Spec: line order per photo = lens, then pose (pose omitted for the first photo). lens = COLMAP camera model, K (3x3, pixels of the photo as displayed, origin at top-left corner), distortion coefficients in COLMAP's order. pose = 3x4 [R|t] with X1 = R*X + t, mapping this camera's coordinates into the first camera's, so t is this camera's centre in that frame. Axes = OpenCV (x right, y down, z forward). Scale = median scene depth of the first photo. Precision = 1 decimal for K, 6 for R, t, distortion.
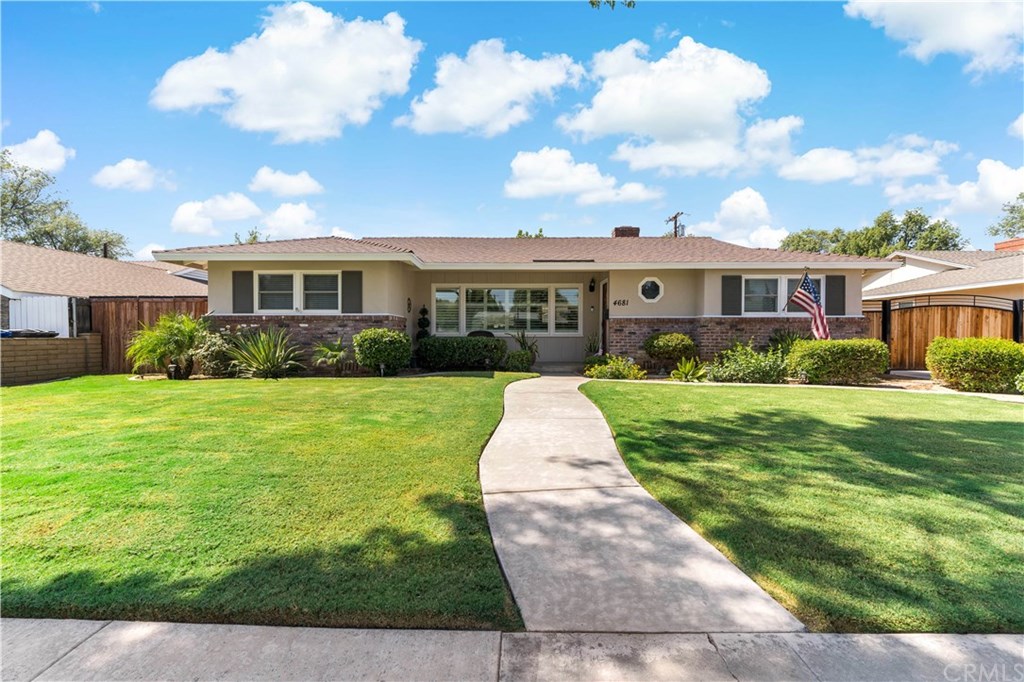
lens RADIAL K [[449.8, 0, 512.0], [0, 449.8, 341.0], [0, 0, 1]] dist [0.000908, 0.000212]
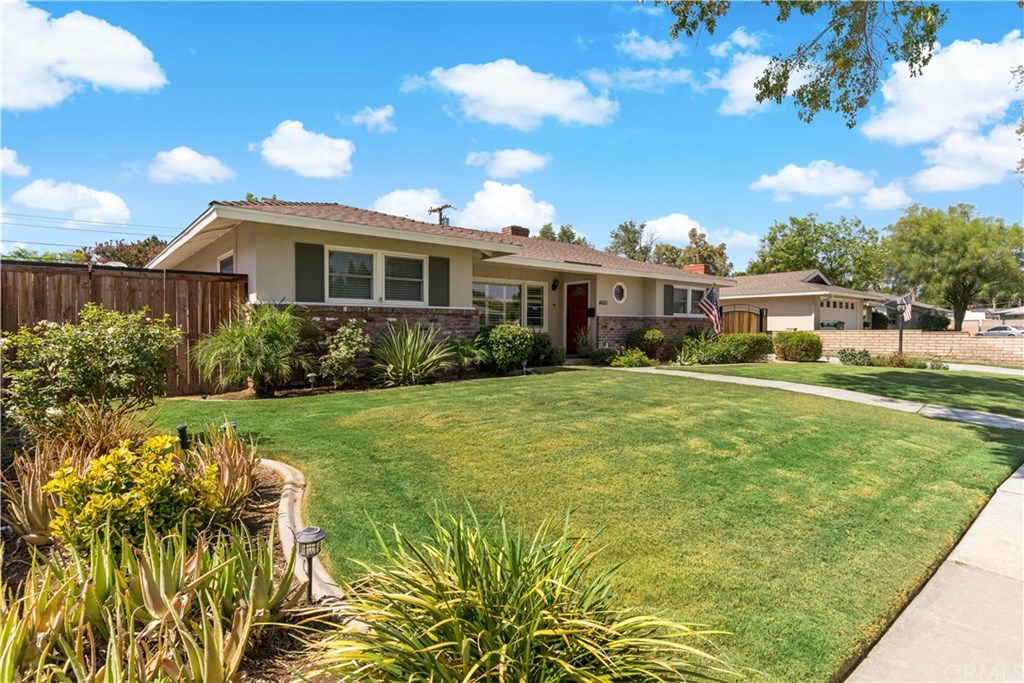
lens RADIAL K [[525.4, 0, 512.0], [0, 525.4, 341.5], [0, 0, 1]] dist [-0.000143, -0.000007]
pose [[0.759046, -0.015959, 0.650841, -0.859862], [0.010978, 0.999871, 0.011715, -0.003975], [-0.650944, -0.001748, 0.759123, 0.136859]]
